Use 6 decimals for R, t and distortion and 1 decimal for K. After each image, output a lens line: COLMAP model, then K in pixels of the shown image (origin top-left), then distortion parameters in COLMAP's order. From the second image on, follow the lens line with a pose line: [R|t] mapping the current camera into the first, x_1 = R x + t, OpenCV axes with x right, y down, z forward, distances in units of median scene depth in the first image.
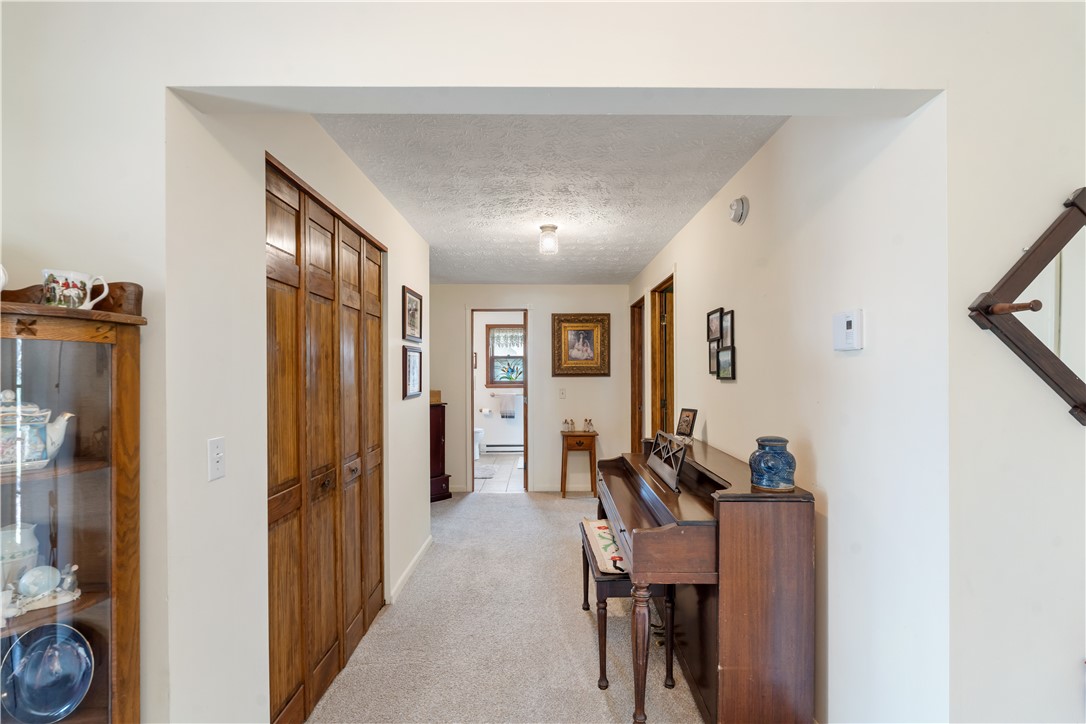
lens RADIAL K [[480.3, 0, 546.8], [0, 480.3, 370.9], [0, 0, 1]] dist [-0.005604, 0.000334]
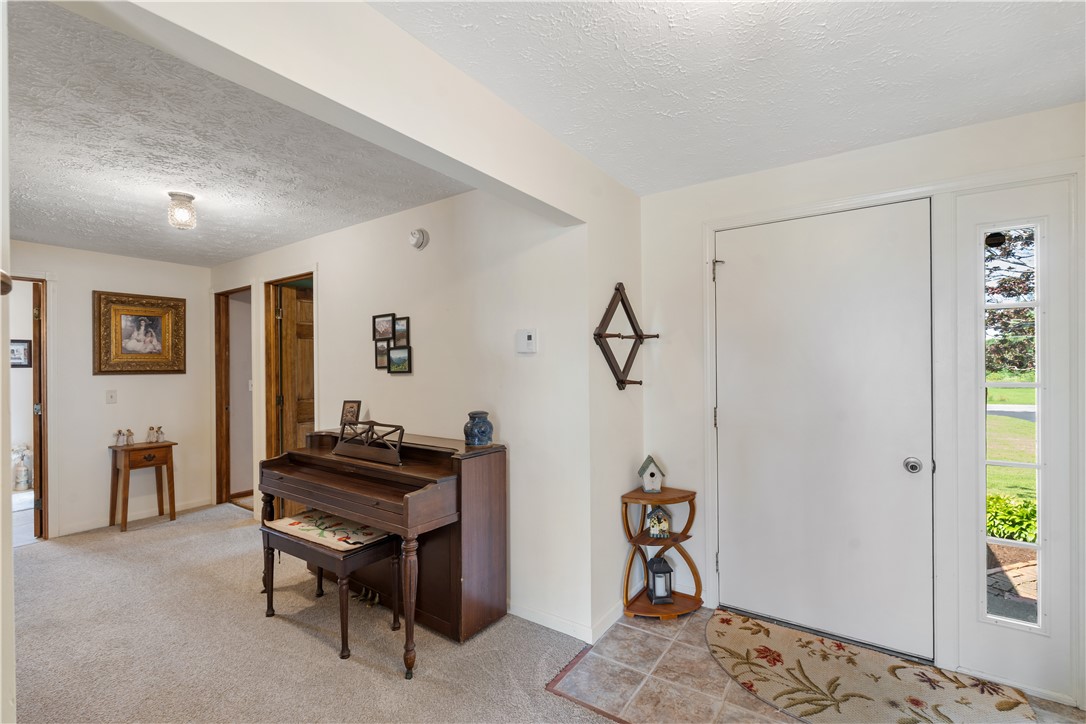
lens RADIAL K [[480.3, 0, 545.5], [0, 480.3, 364.8], [0, 0, 1]] dist [-0.005604, 0.000334]
pose [[0.577246, -0.000454, 0.816570, -0.353479], [0.003715, 0.999991, -0.002070, 0.000709], [-0.816562, 0.004228, 0.577243, -0.001372]]
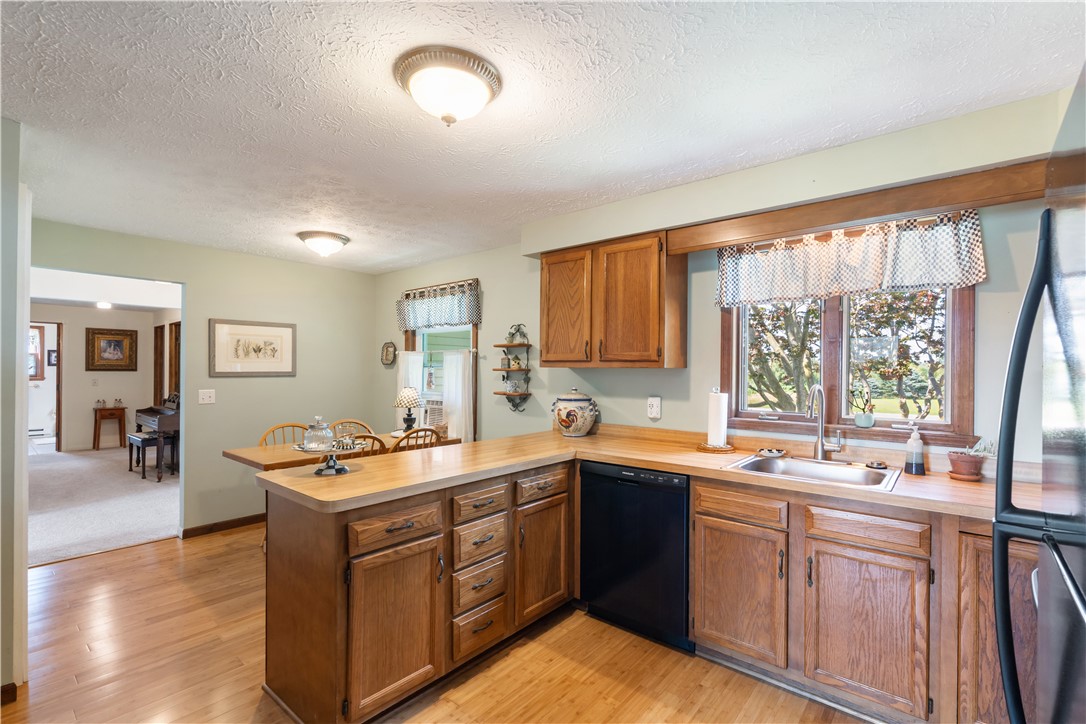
lens RADIAL K [[480.3, 0, 548.4], [0, 480.3, 368.8], [0, 0, 1]] dist [-0.005604, 0.000334]
pose [[0.642457, 0.008877, 0.766270, -0.367368], [-0.009950, 0.999945, -0.003242, -0.007505], [-0.766257, -0.005541, 0.642511, -1.870124]]
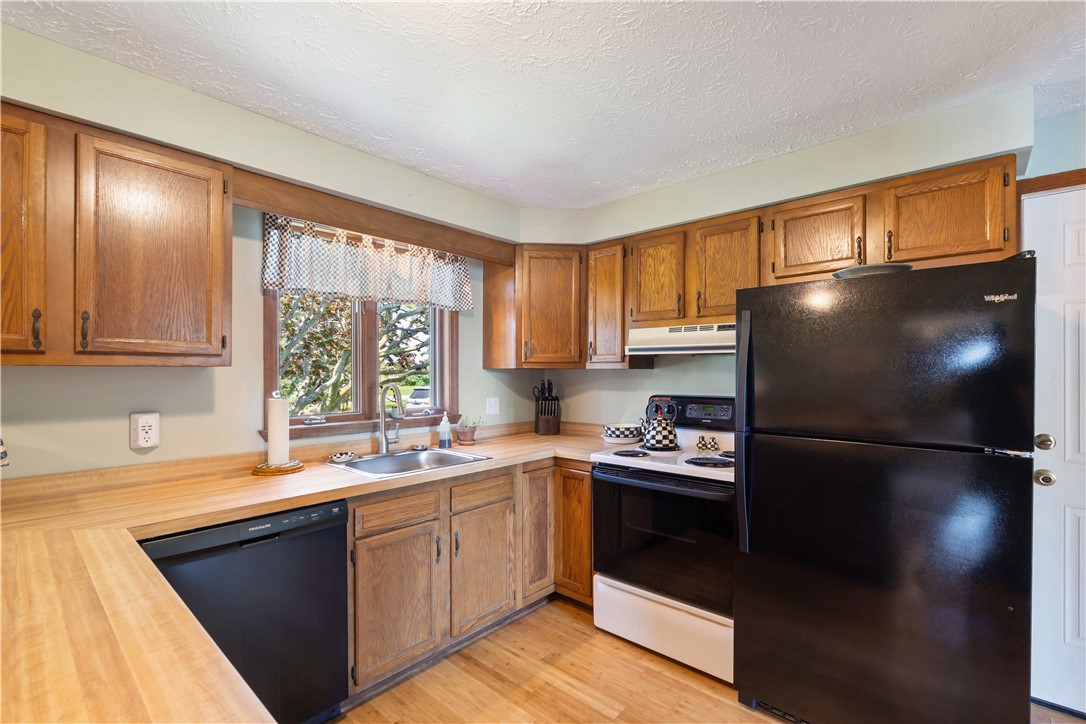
lens RADIAL K [[480.3, 0, 544.4], [0, 480.3, 370.7], [0, 0, 1]] dist [-0.005604, 0.000334]
pose [[-0.740305, 0.004118, 0.672259, -0.249289], [0.000880, 0.999986, -0.005156, -0.004714], [-0.672271, -0.003225, -0.740299, -1.272546]]
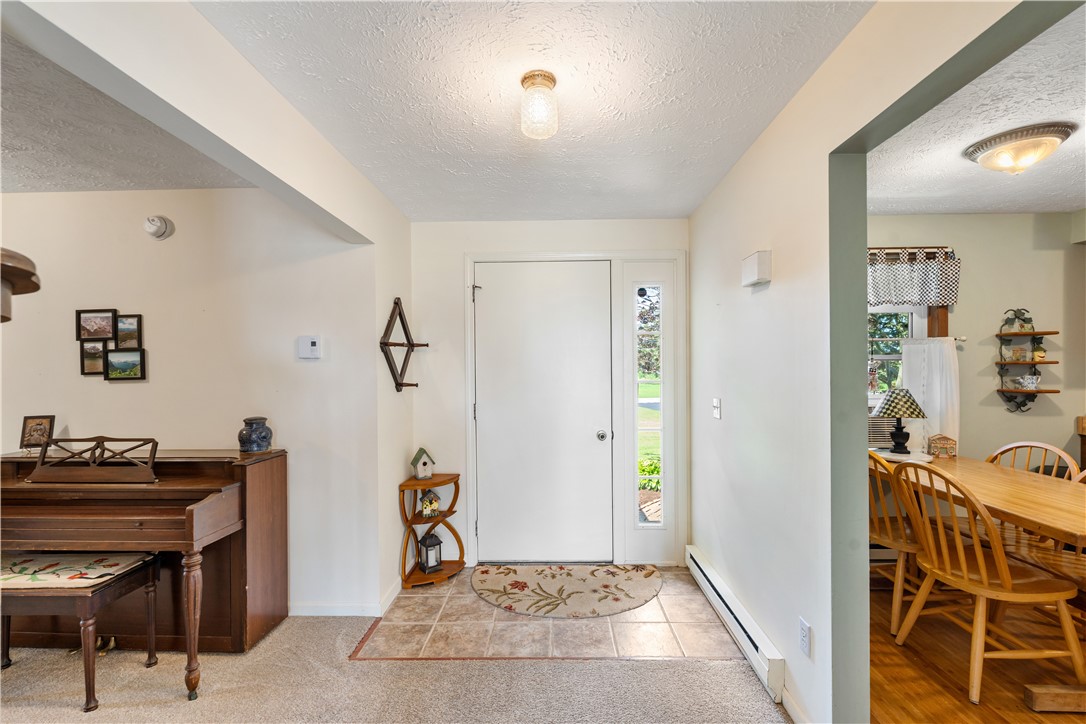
lens RADIAL K [[480.3, 0, 549.5], [0, 480.3, 369.6], [0, 0, 1]] dist [-0.005604, 0.000334]
pose [[0.030245, -0.001090, 0.999542, -0.548143], [0.005715, 0.999983, 0.000918, 0.000080], [-0.999526, 0.005684, 0.030251, 0.049815]]
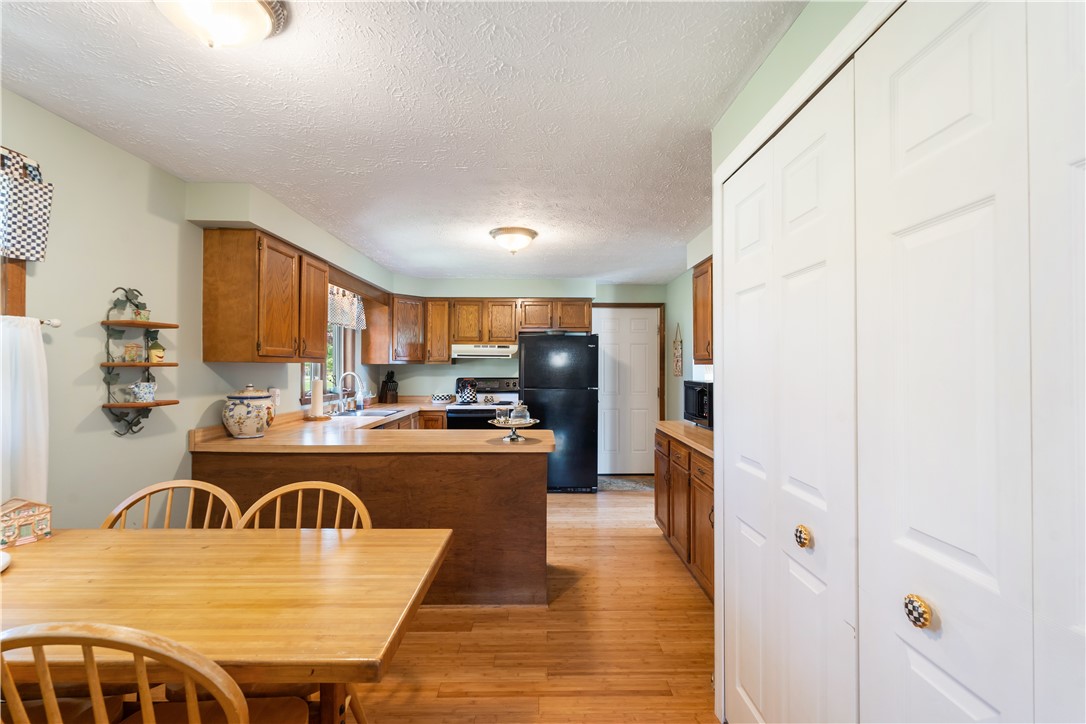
lens RADIAL K [[480.3, 0, 536.9], [0, 480.3, 364.8], [0, 0, 1]] dist [-0.005604, 0.000334]
pose [[-0.999894, 0.000124, 0.014543, -0.097429], [0.000070, 0.999993, -0.003751, -0.005158], [-0.014543, -0.003750, -0.999887, -0.222712]]
